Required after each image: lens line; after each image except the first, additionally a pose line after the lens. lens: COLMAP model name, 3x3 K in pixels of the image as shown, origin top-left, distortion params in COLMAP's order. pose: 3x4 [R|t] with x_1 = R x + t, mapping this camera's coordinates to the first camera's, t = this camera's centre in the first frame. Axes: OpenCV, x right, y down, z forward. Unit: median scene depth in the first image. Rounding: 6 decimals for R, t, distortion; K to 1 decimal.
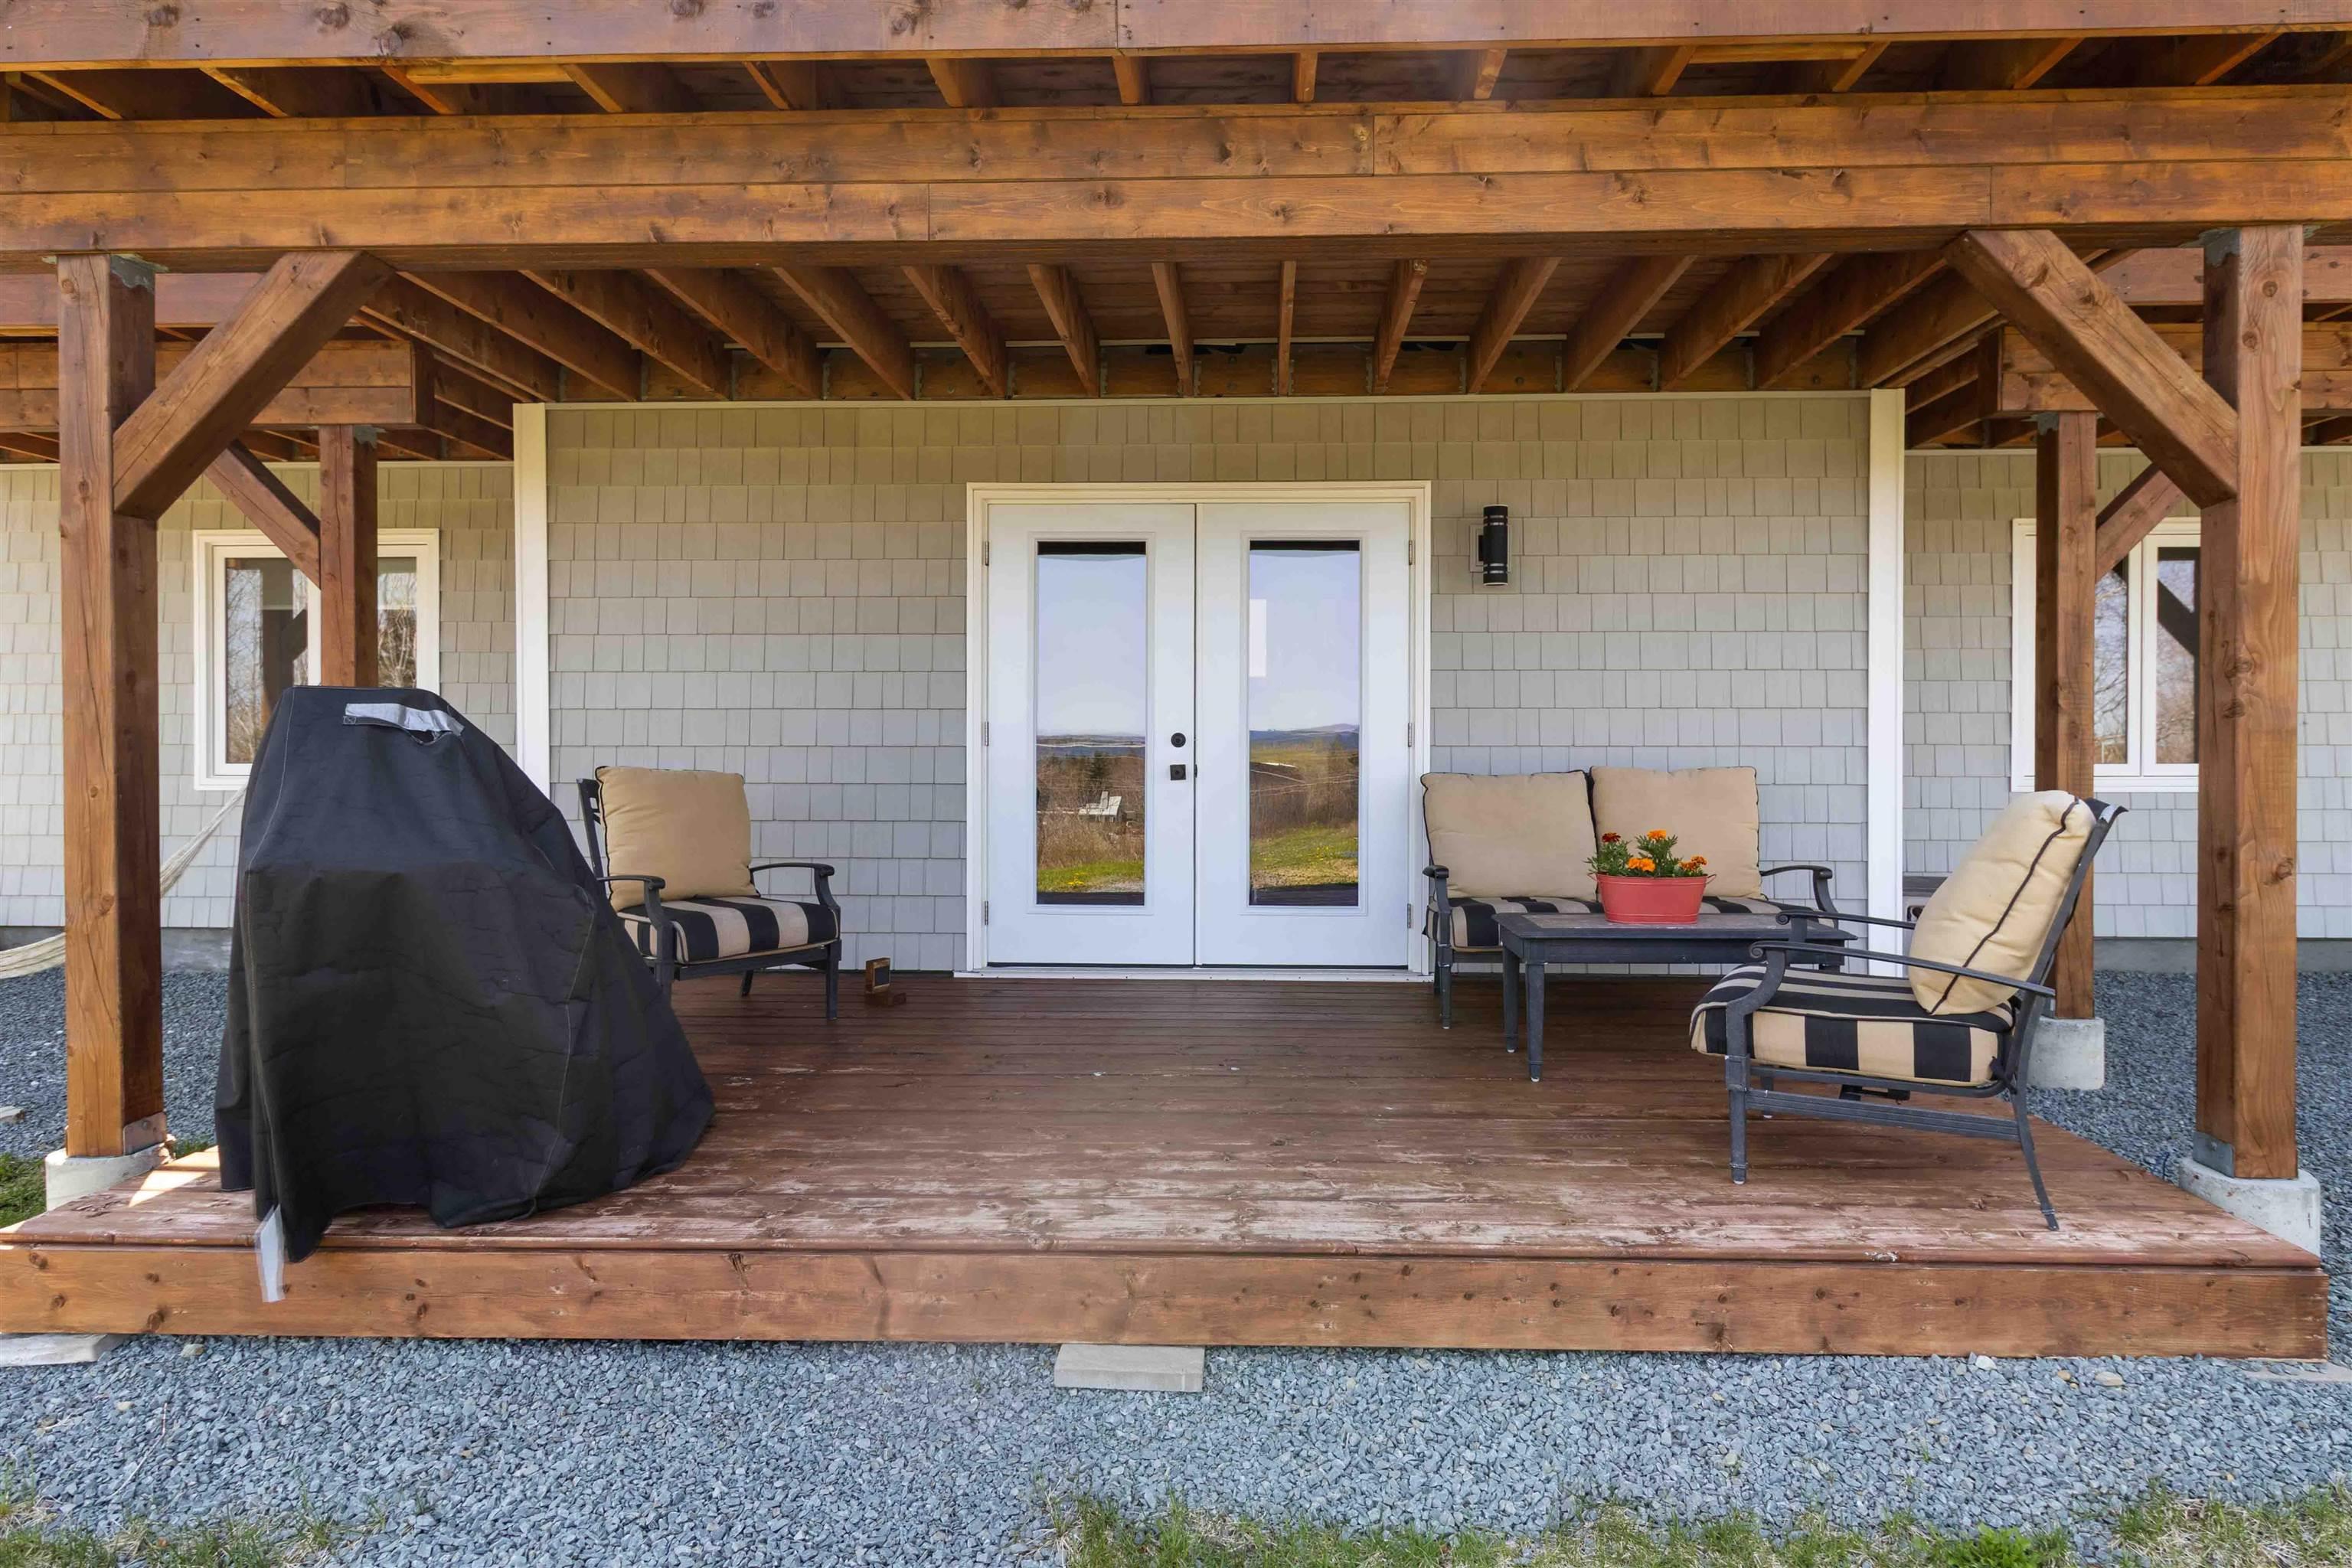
lens RADIAL K [[1409.5, 0, 1182.2], [0, 1409.5, 749.3], [0, 0, 1]] dist [0.003336, 0.001850]
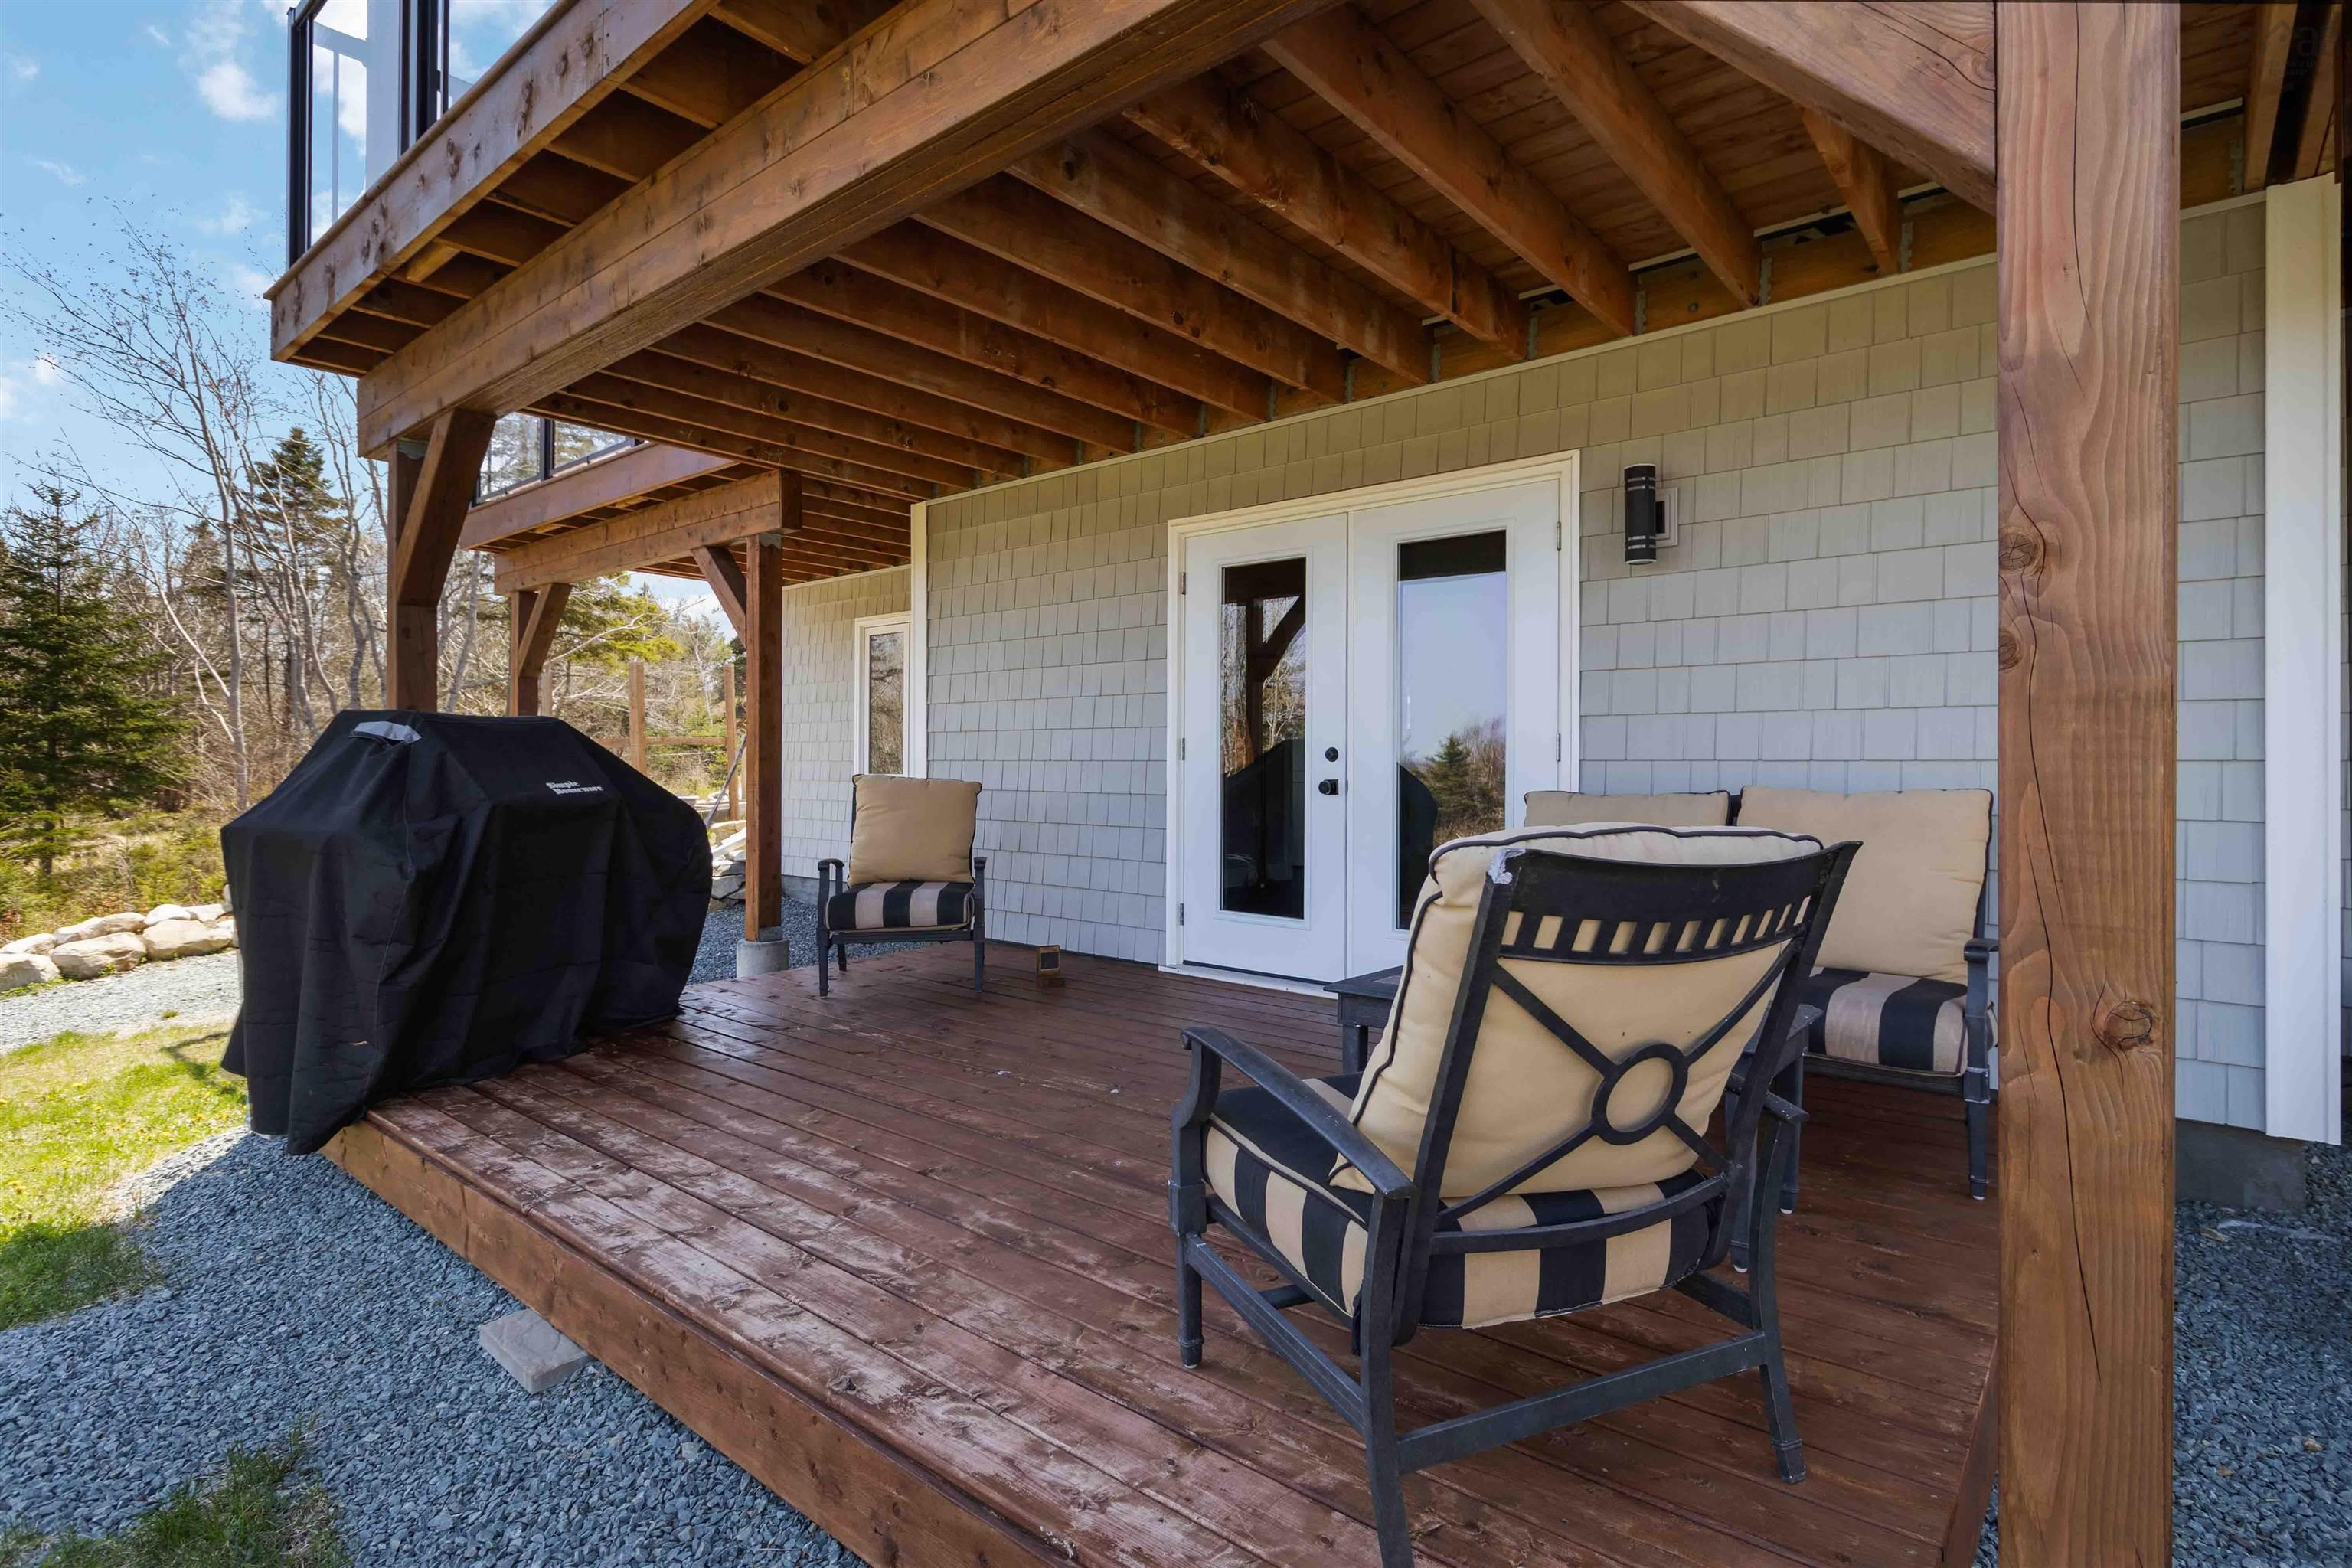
lens RADIAL K [[1158.5, 0, 1173.9], [0, 1158.5, 762.4], [0, 0, 1]] dist [-0.000425, -0.000224]
pose [[0.789019, 0.001763, -0.614366, 0.713010], [-0.007826, 0.999944, -0.007181, 0.010210], [0.614319, 0.010474, 0.788989, 0.514569]]
